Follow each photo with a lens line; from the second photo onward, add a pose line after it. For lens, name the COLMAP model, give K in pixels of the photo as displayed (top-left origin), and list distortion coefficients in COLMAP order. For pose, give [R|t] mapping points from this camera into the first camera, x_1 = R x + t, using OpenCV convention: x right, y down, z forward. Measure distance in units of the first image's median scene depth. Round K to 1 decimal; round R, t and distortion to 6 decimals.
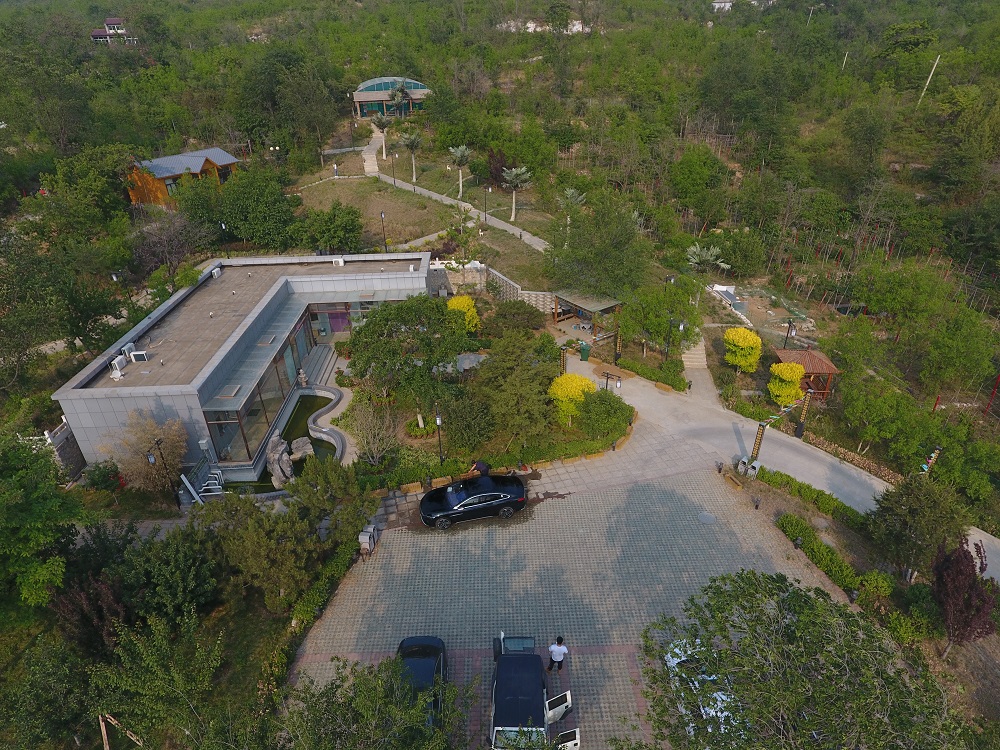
lens RADIAL K [[588.5, 0, 498.5], [0, 588.5, 374.0], [0, 0, 1]] dist [-0.001330, 0.001571]
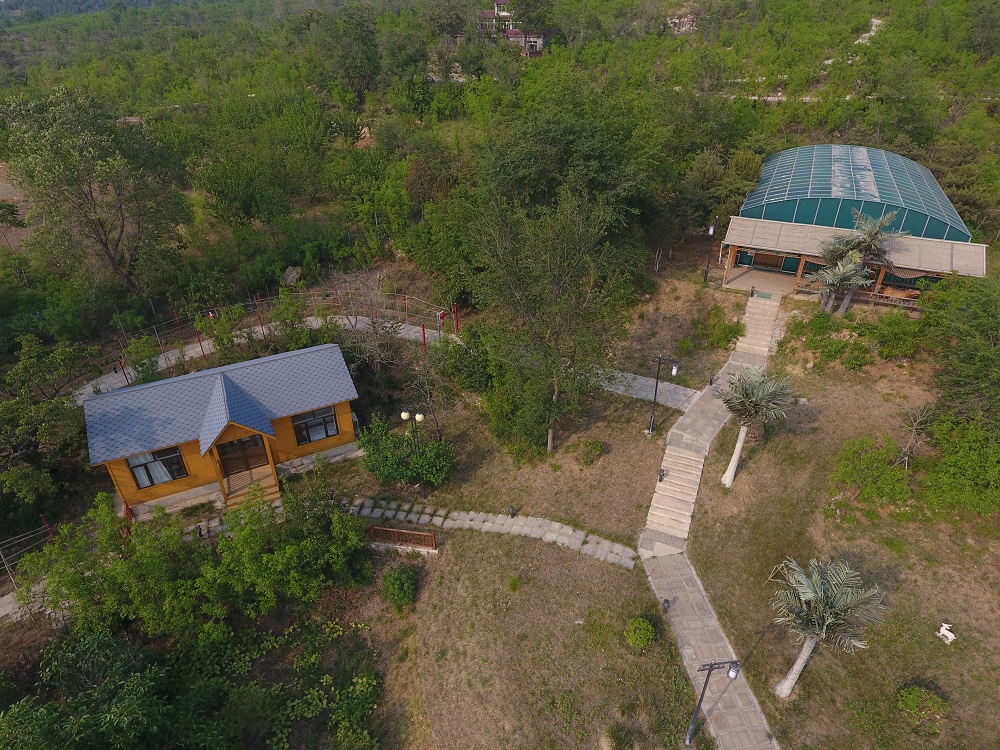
lens RADIAL K [[588.5, 0, 500.3], [0, 588.5, 377.4], [0, 0, 1]] dist [-0.001330, 0.001571]
pose [[0.791629, 0.341403, -0.506723, -0.182759], [-0.314895, 0.938672, 0.140482, -0.532406], [0.523608, 0.048354, 0.850586, 0.808374]]
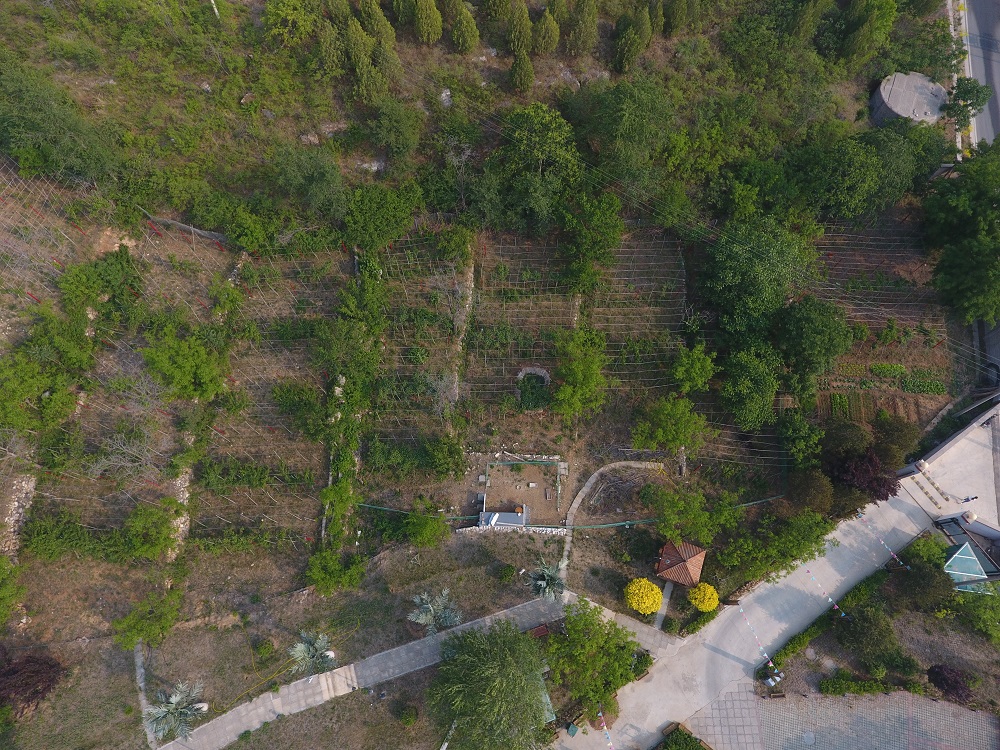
lens RADIAL K [[588.5, 0, 502.2], [0, 588.5, 370.3], [0, 0, 1]] dist [-0.001330, 0.001571]
pose [[0.260259, -0.891463, 0.370891, 0.199225], [0.477572, 0.452702, 0.752985, -0.760866], [-0.839161, -0.018844, 0.543557, 0.398653]]
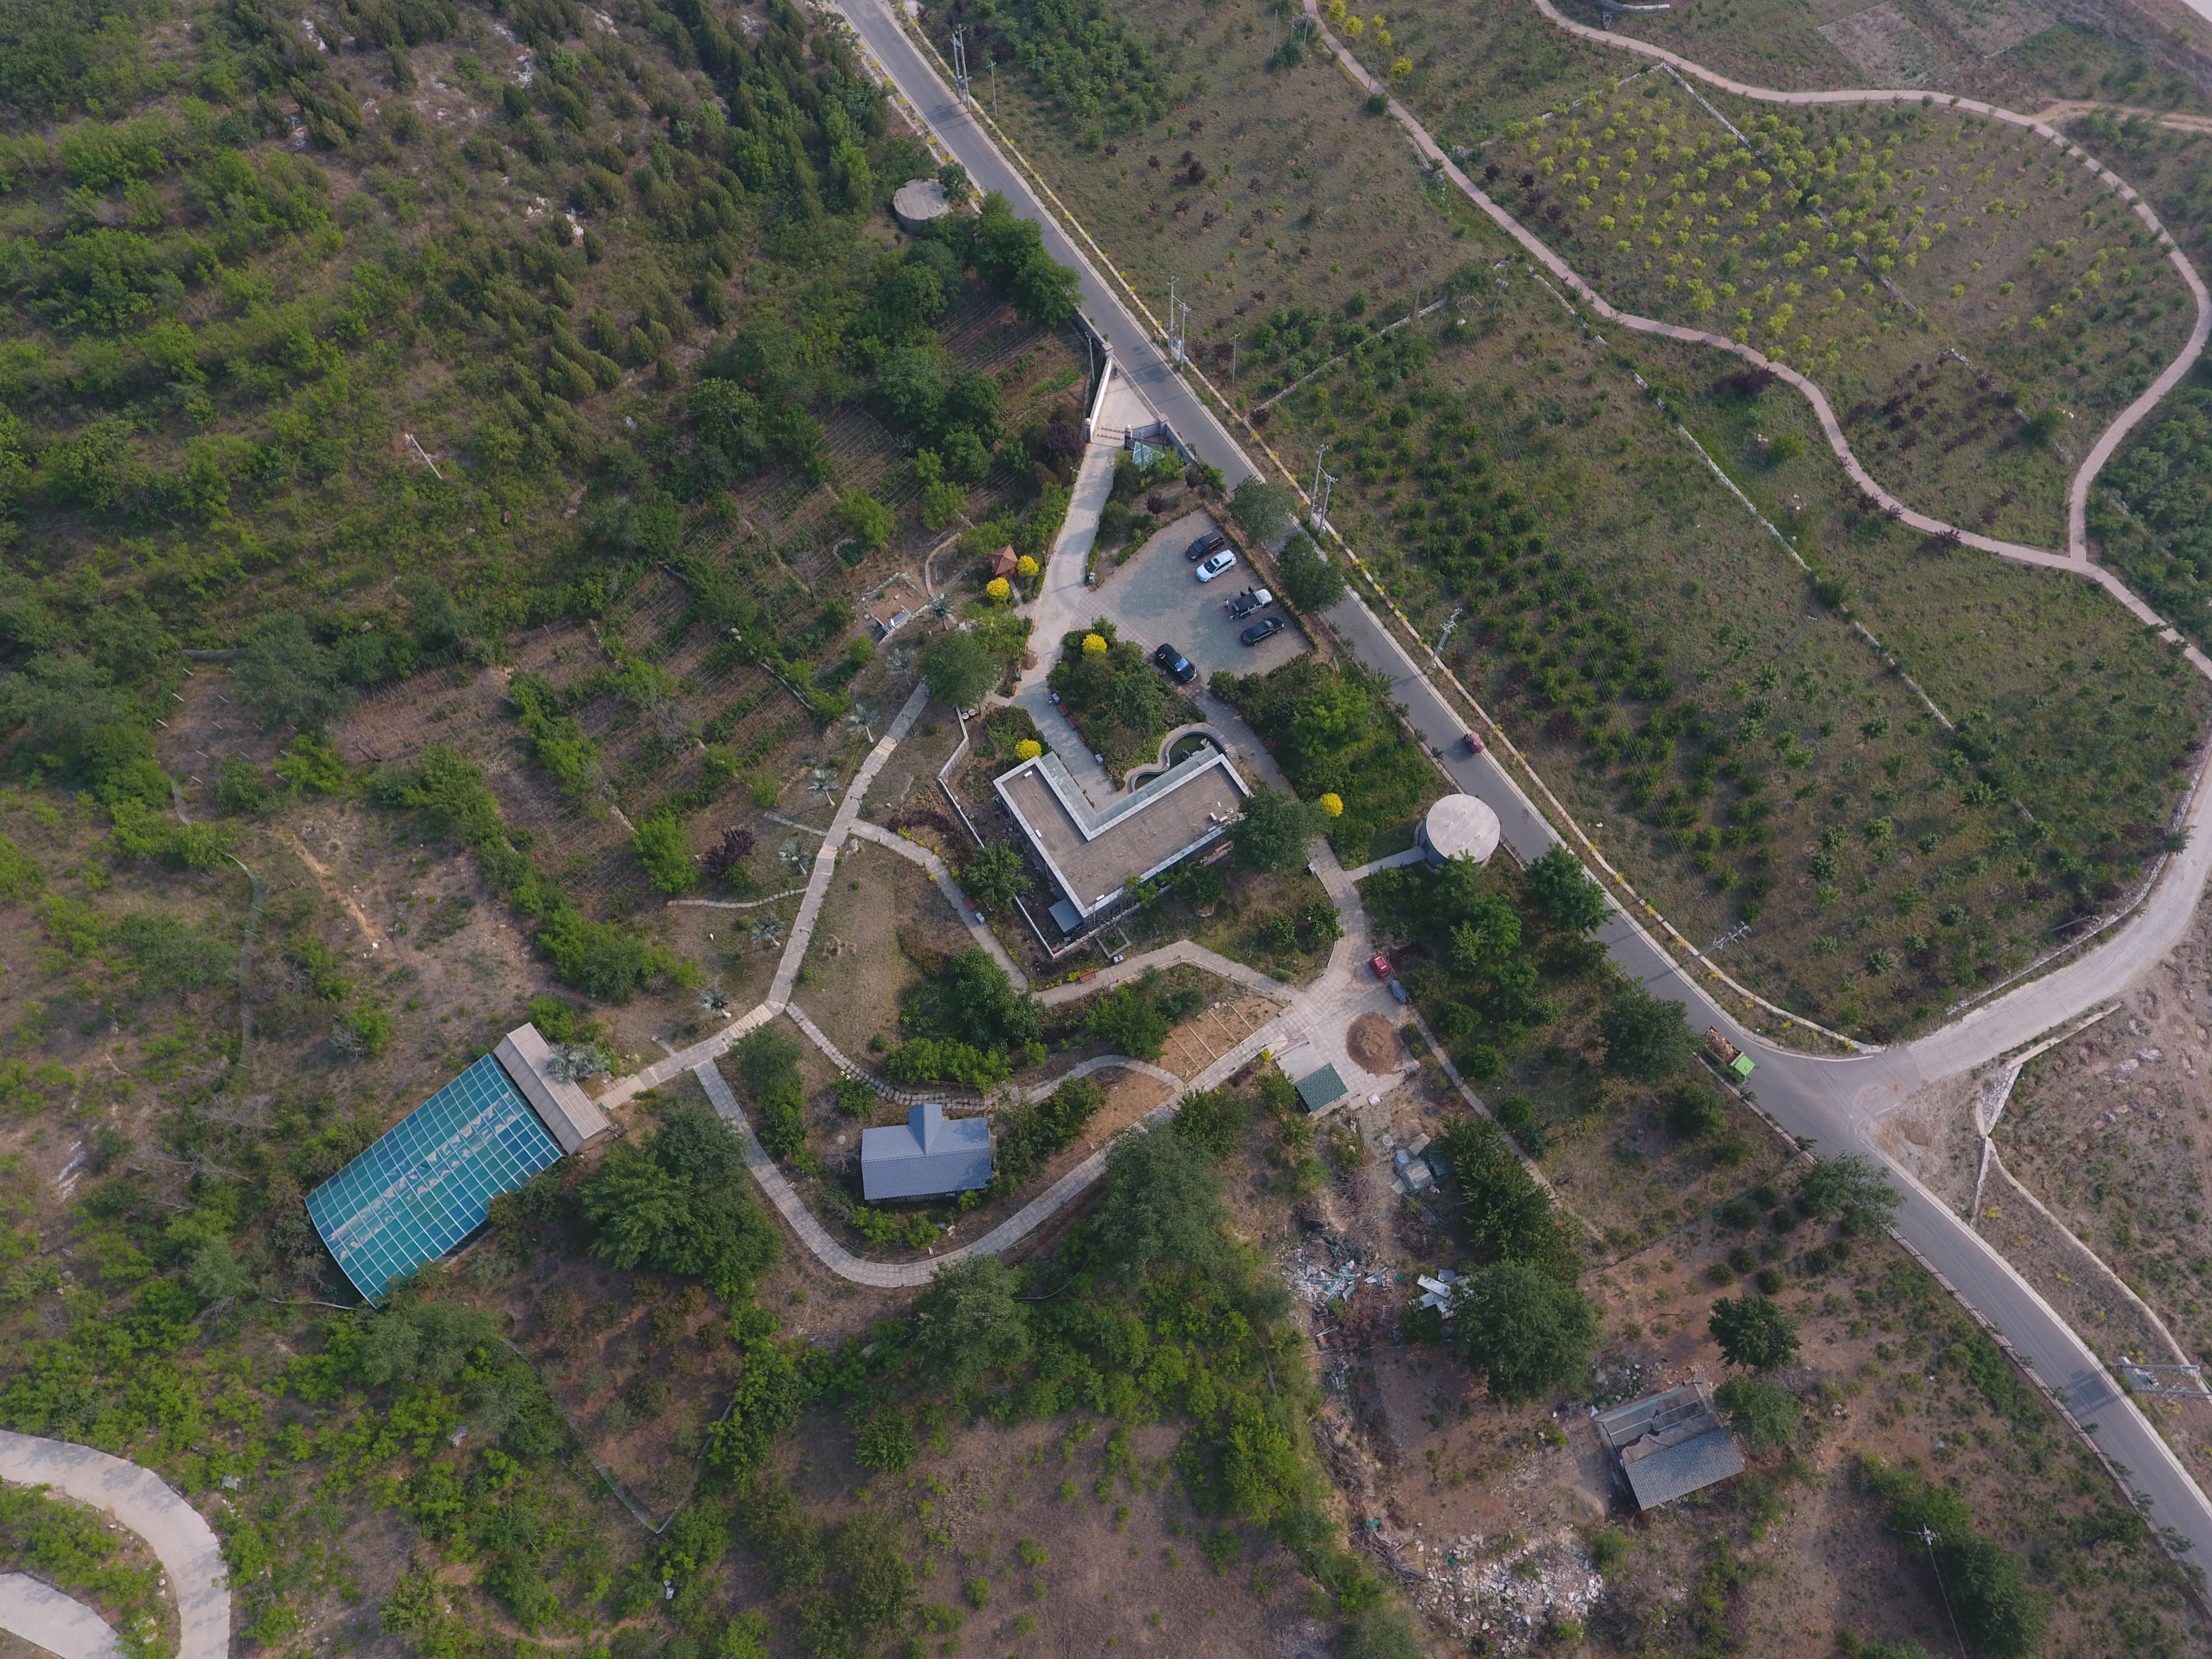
lens RADIAL K [[1301.8, 0, 1104.8], [0, 1301.8, 841.9], [0, 0, 1]] dist [-0.001330, 0.001571]
pose [[-0.504607, -0.799159, 0.326675, -0.976900], [0.436668, 0.090168, 0.895093, -2.025284], [-0.744777, 0.594318, 0.303468, 0.043150]]
